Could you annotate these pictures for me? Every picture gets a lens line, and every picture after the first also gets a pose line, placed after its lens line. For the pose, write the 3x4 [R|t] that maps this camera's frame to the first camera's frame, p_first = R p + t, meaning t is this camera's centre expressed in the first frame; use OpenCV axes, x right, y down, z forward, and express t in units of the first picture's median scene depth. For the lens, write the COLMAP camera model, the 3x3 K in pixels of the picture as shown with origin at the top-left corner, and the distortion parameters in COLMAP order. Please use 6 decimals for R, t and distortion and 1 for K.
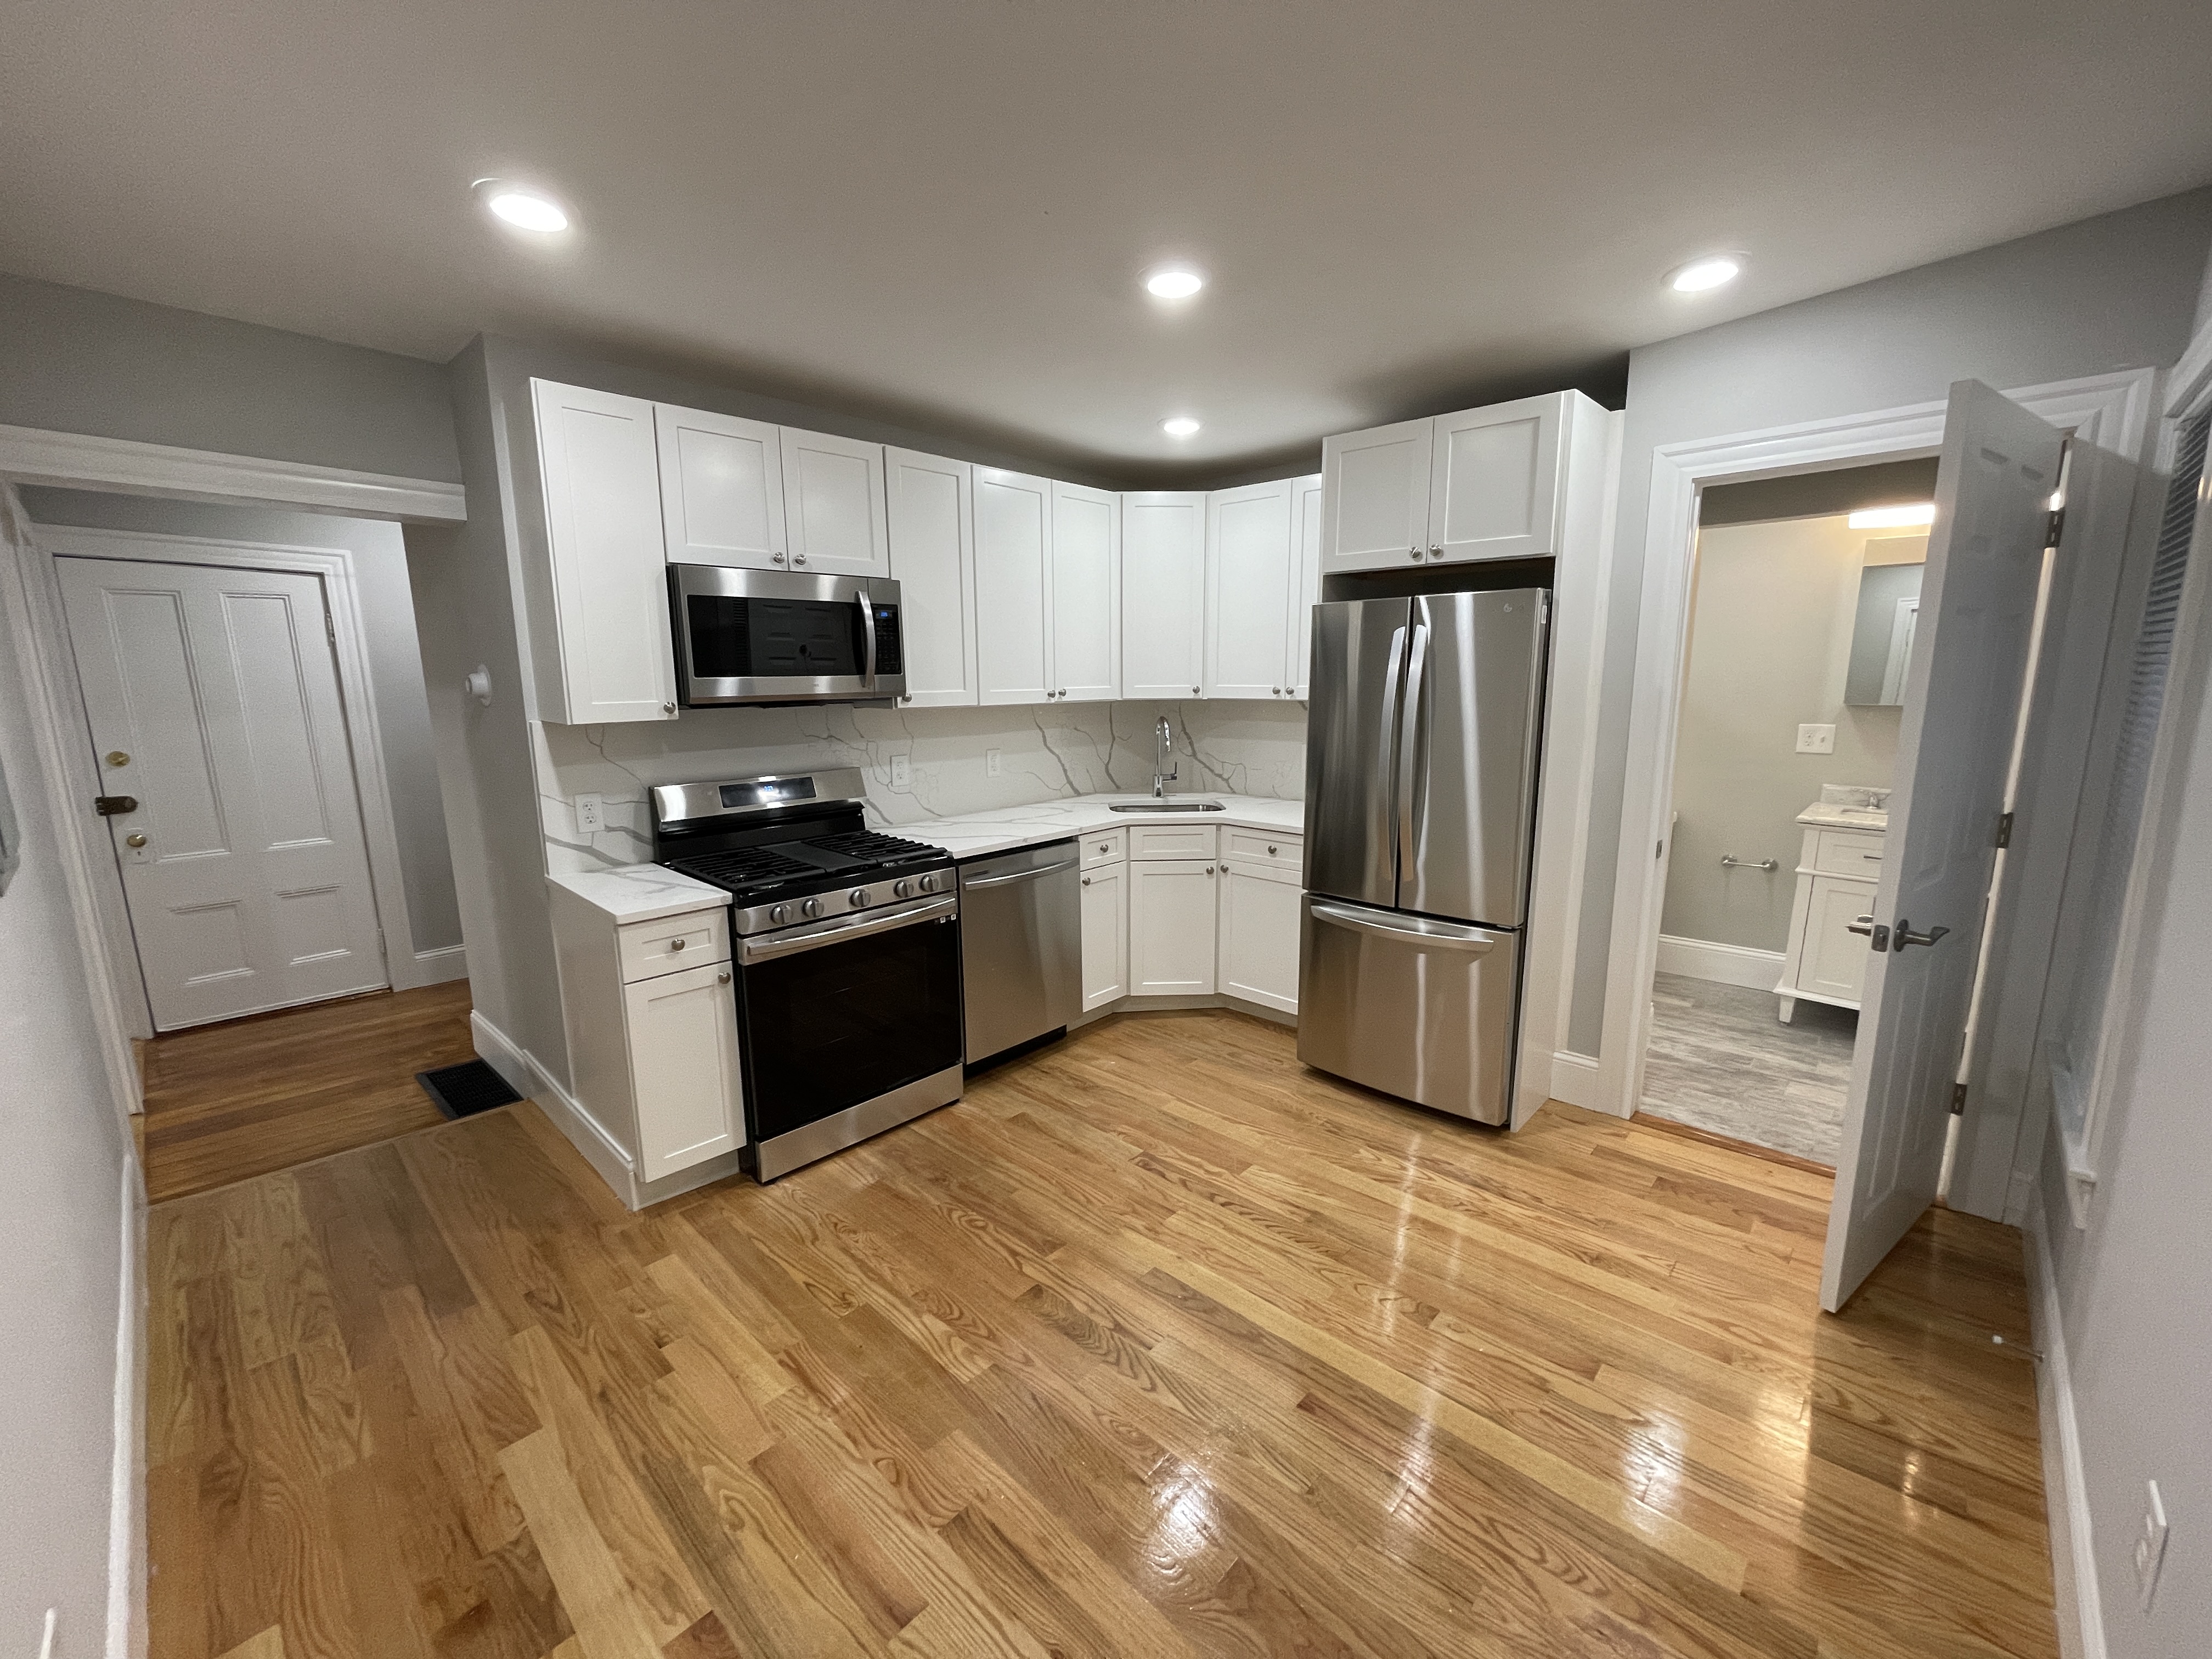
lens RADIAL K [[890.7, 0, 1097.7], [0, 890.7, 823.1], [0, 0, 1]] dist [-0.005588, 0.002224]
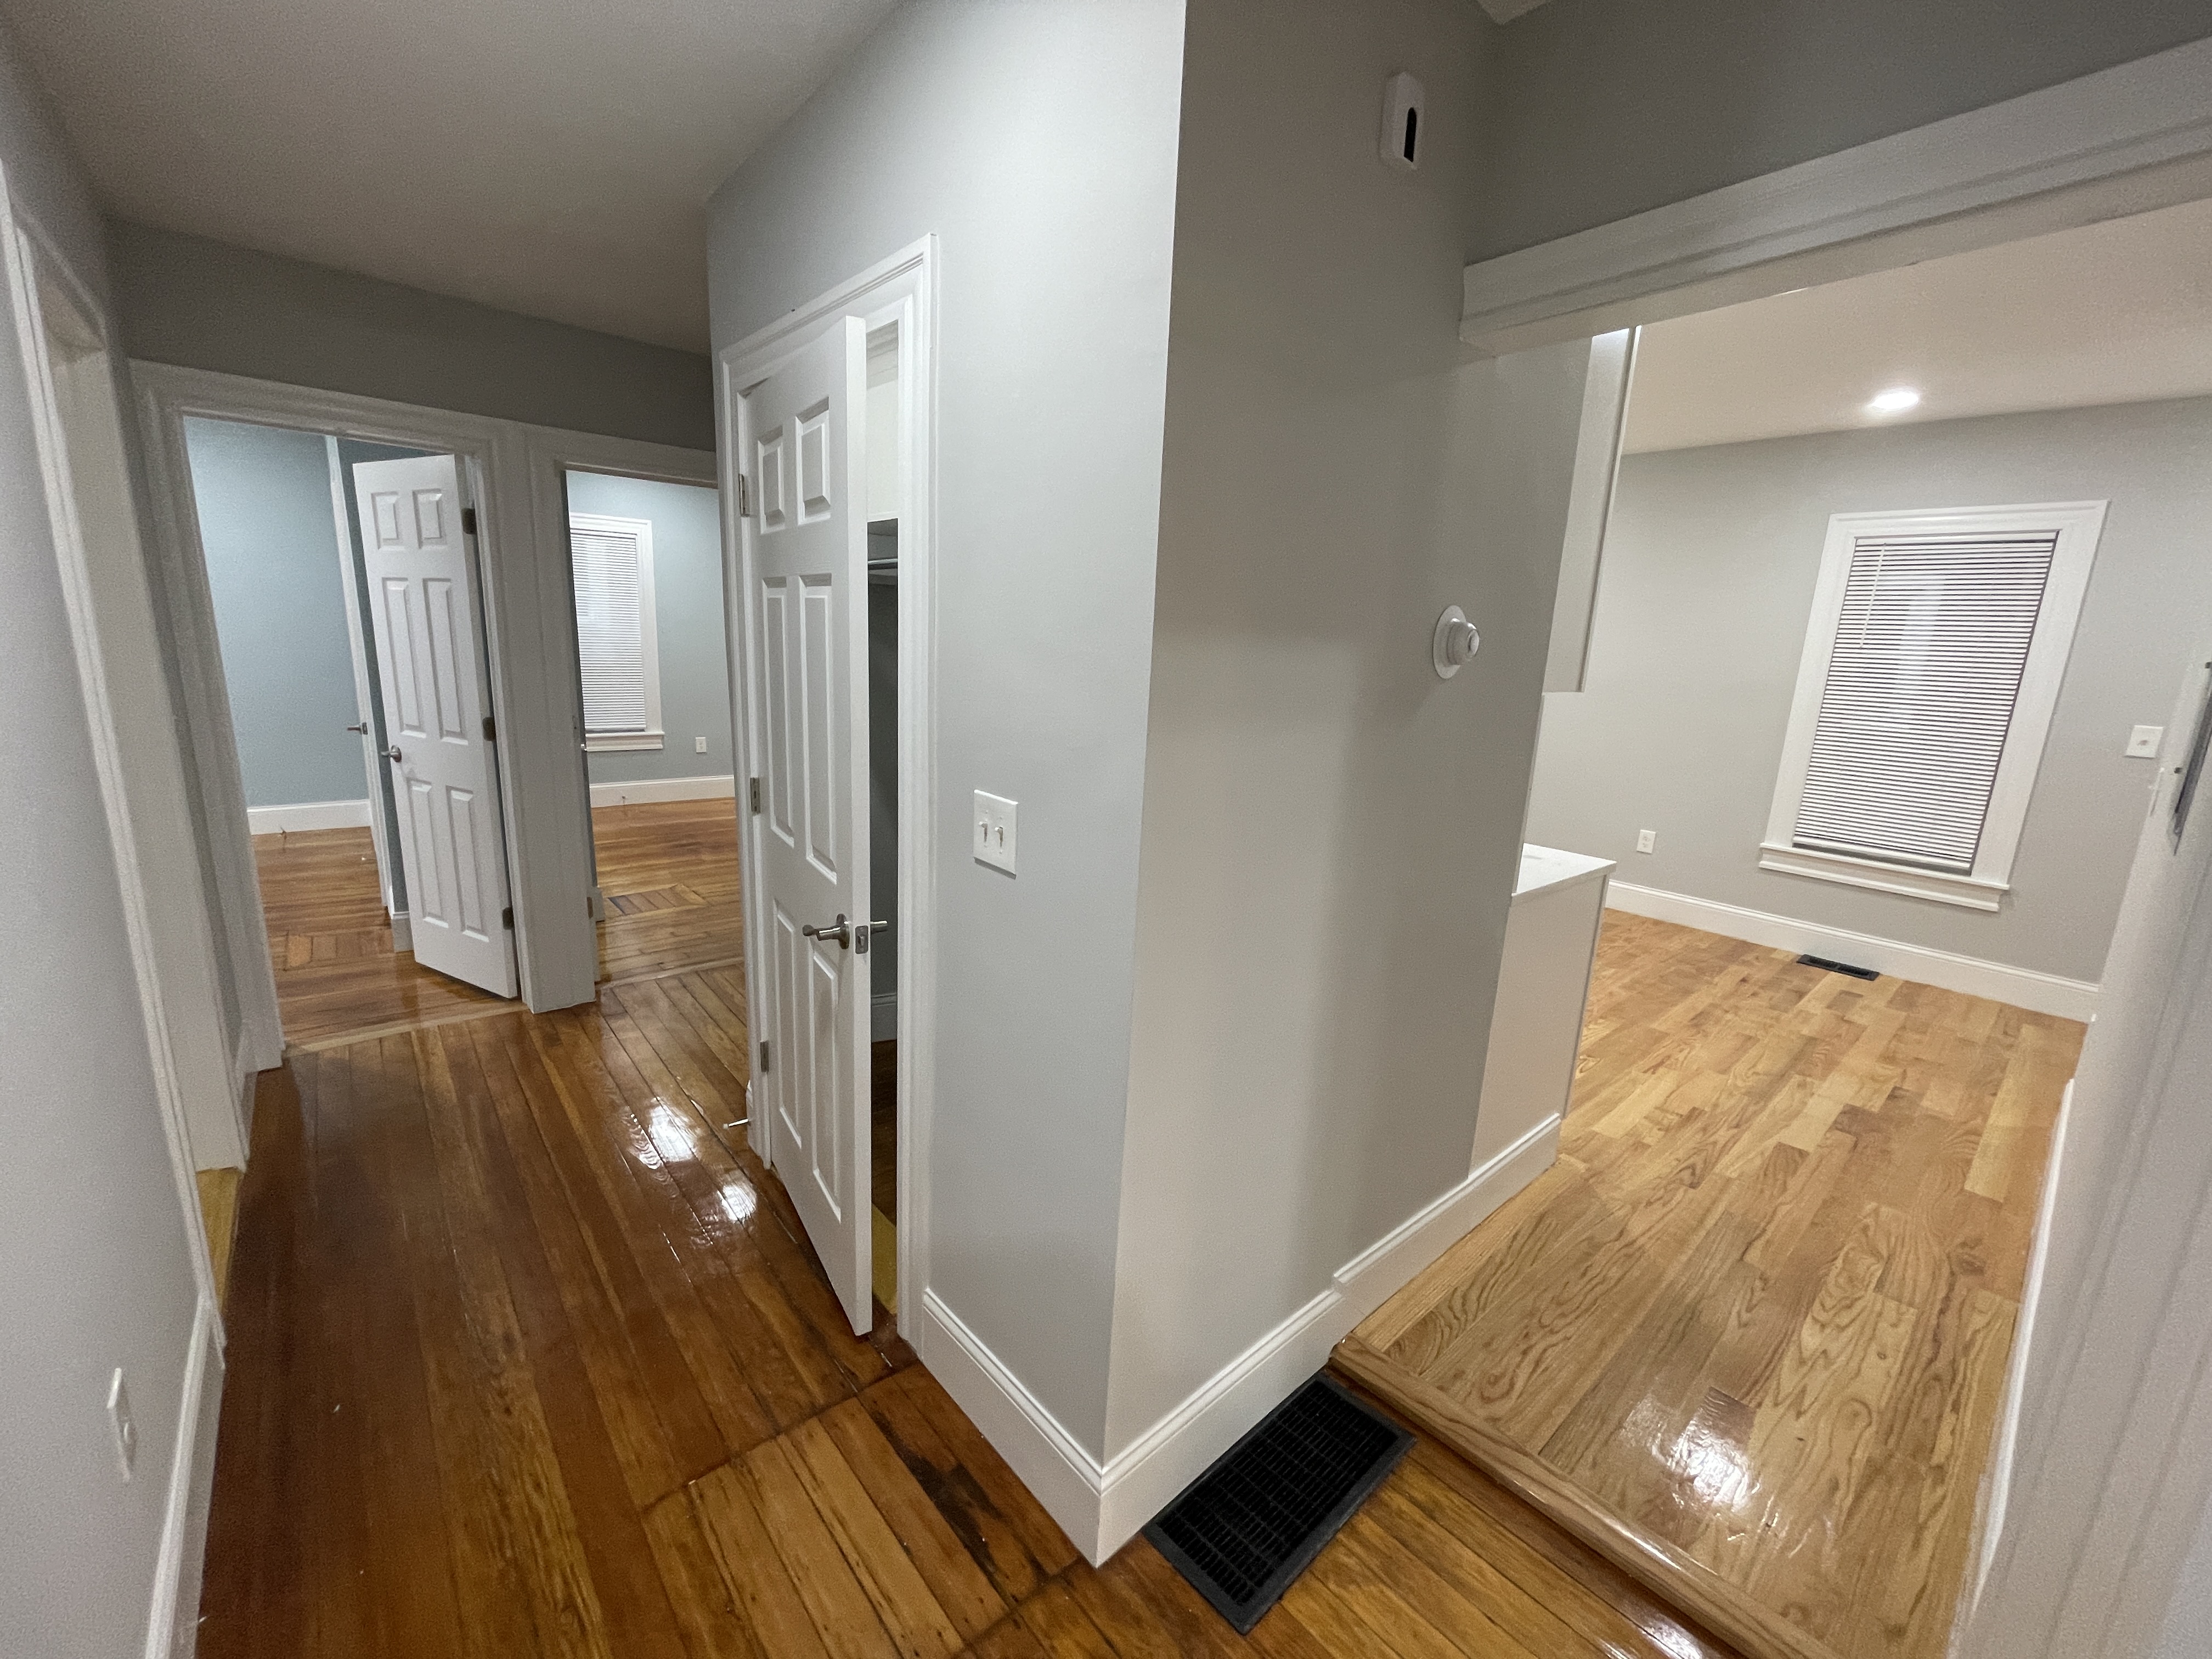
lens RADIAL K [[890.7, 0, 1084.8], [0, 890.7, 840.3], [0, 0, 1]] dist [-0.005588, 0.002224]
pose [[0.106514, -0.209468, 0.971997, -1.373015], [0.141779, 0.970769, 0.193667, -0.191738], [-0.984151, 0.117180, 0.133098, 1.229542]]
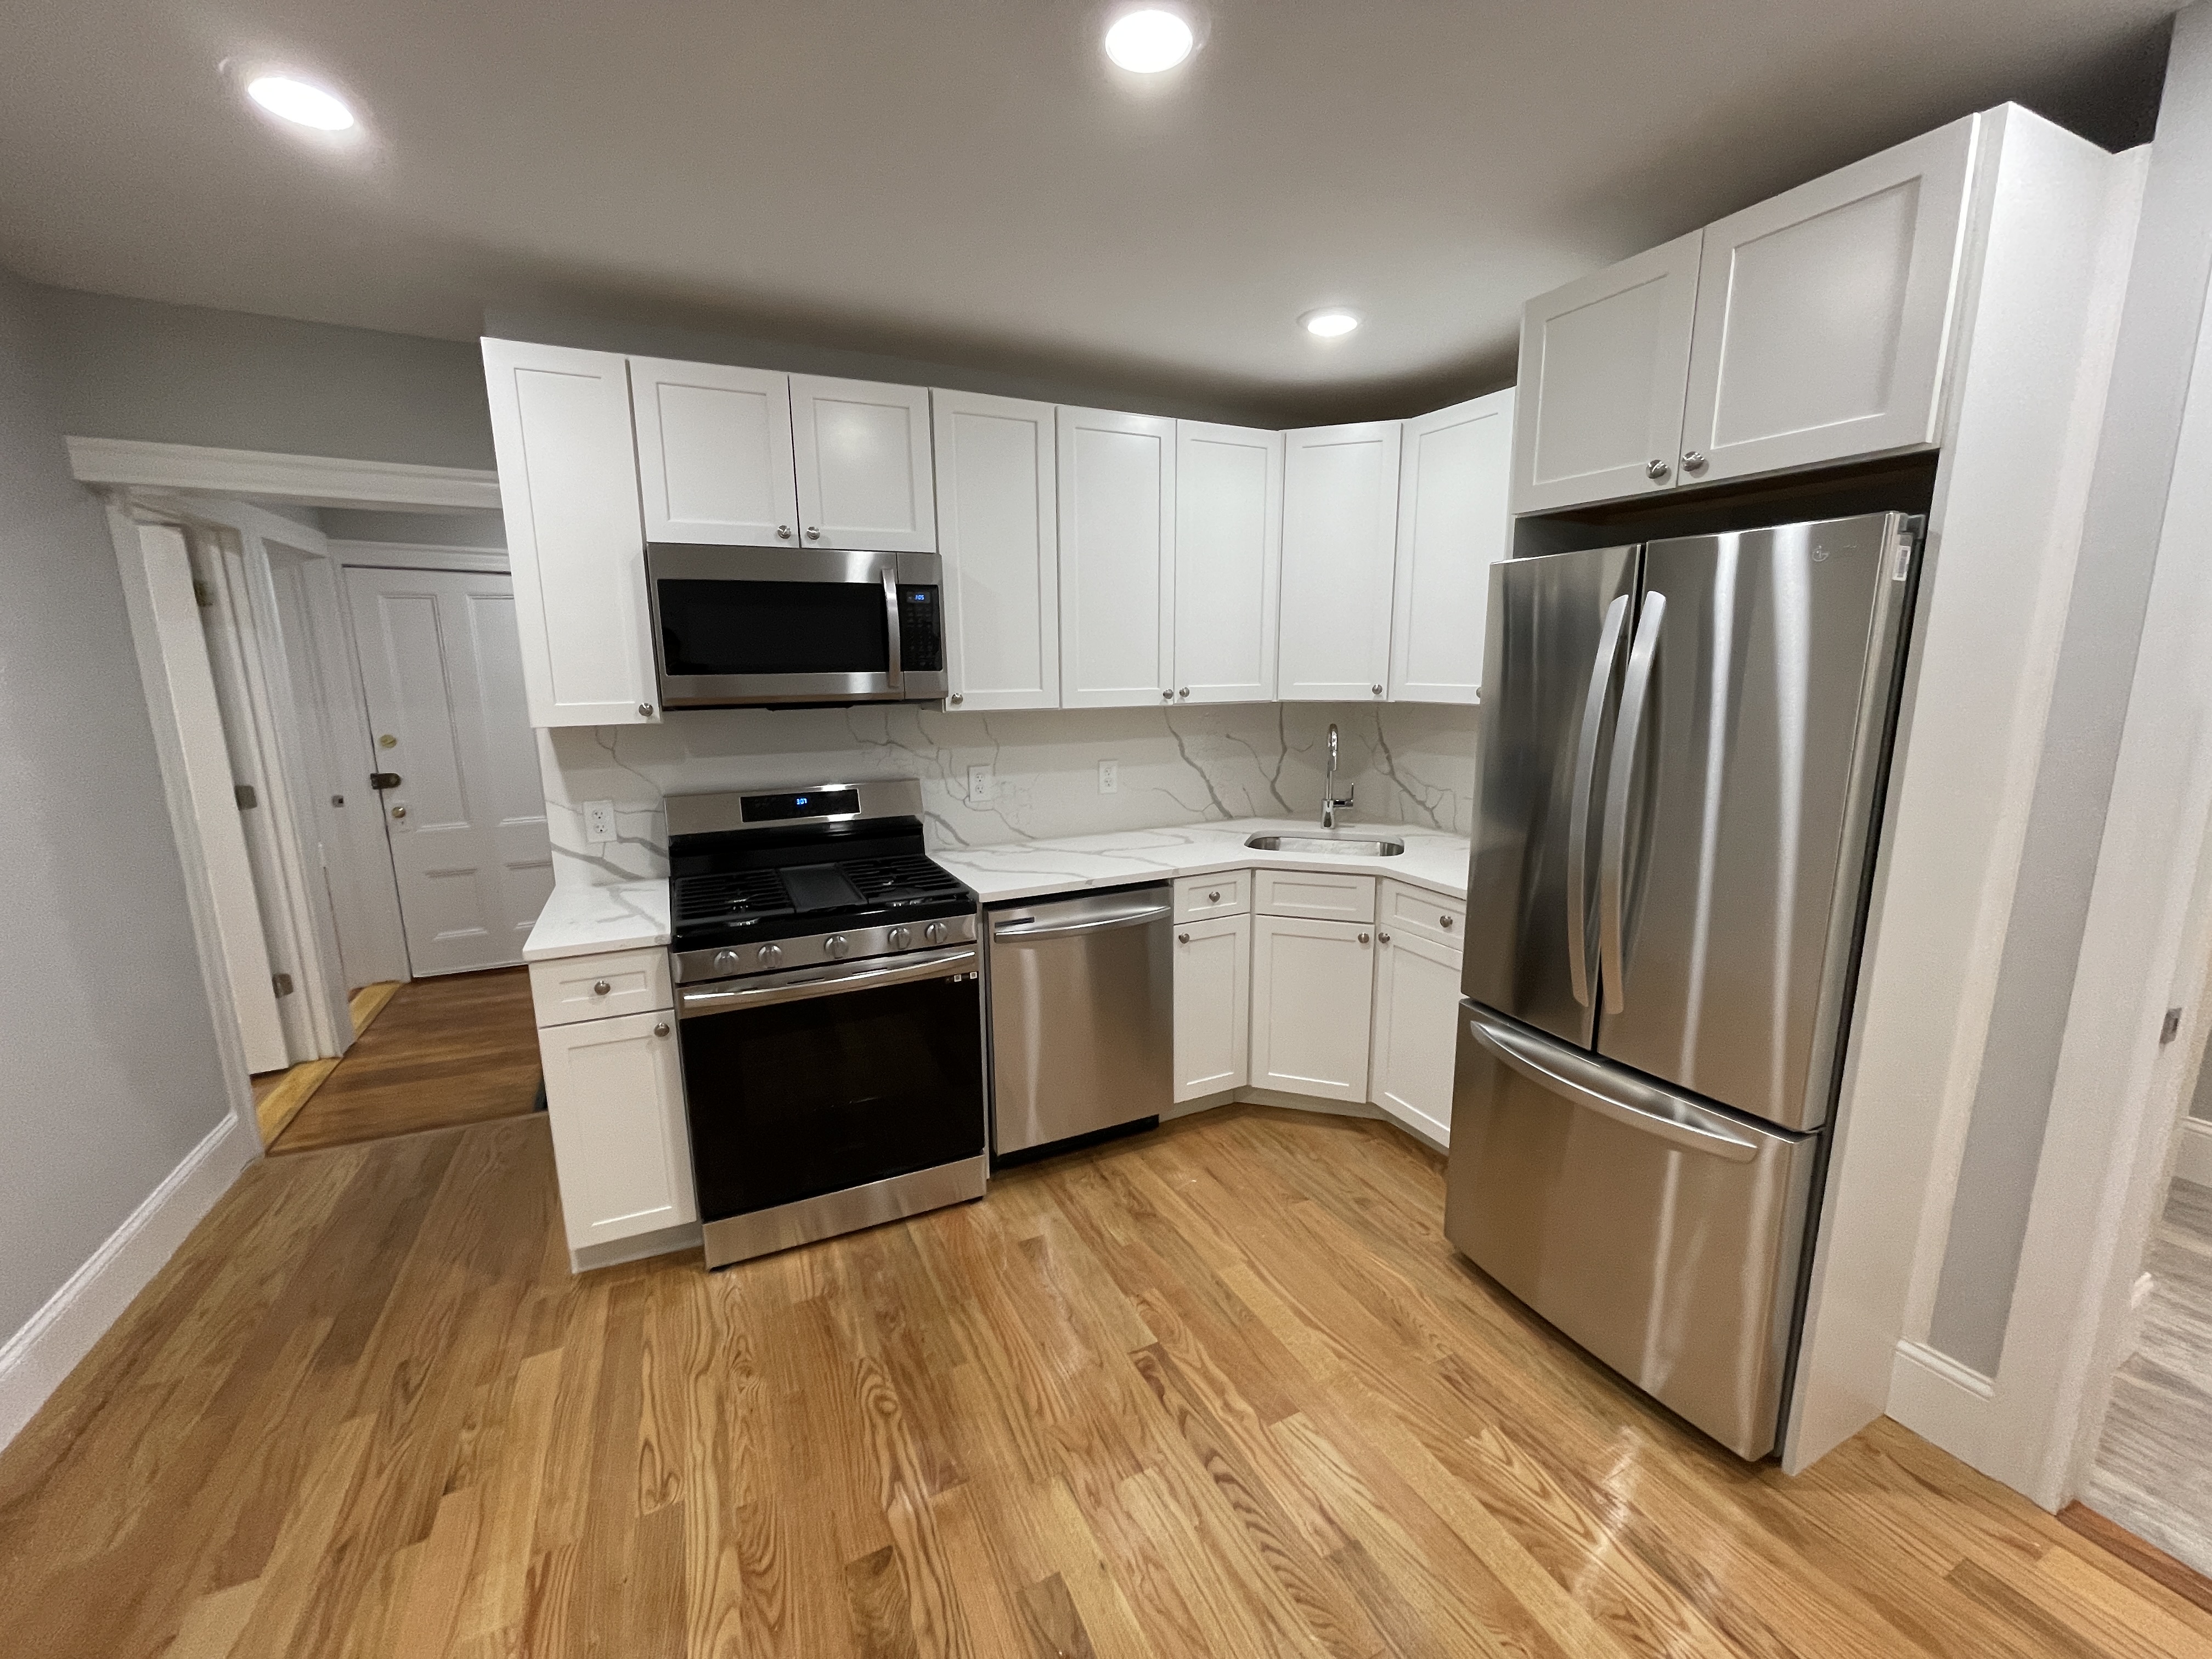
lens RADIAL K [[890.7, 0, 1100.9], [0, 890.7, 824.0], [0, 0, 1]] dist [-0.005588, 0.002224]
pose [[0.935076, 0.063159, -0.348775, 0.232110], [-0.058595, 0.998002, 0.023633, -0.060342], [0.349571, -0.001662, 0.936909, 0.315906]]
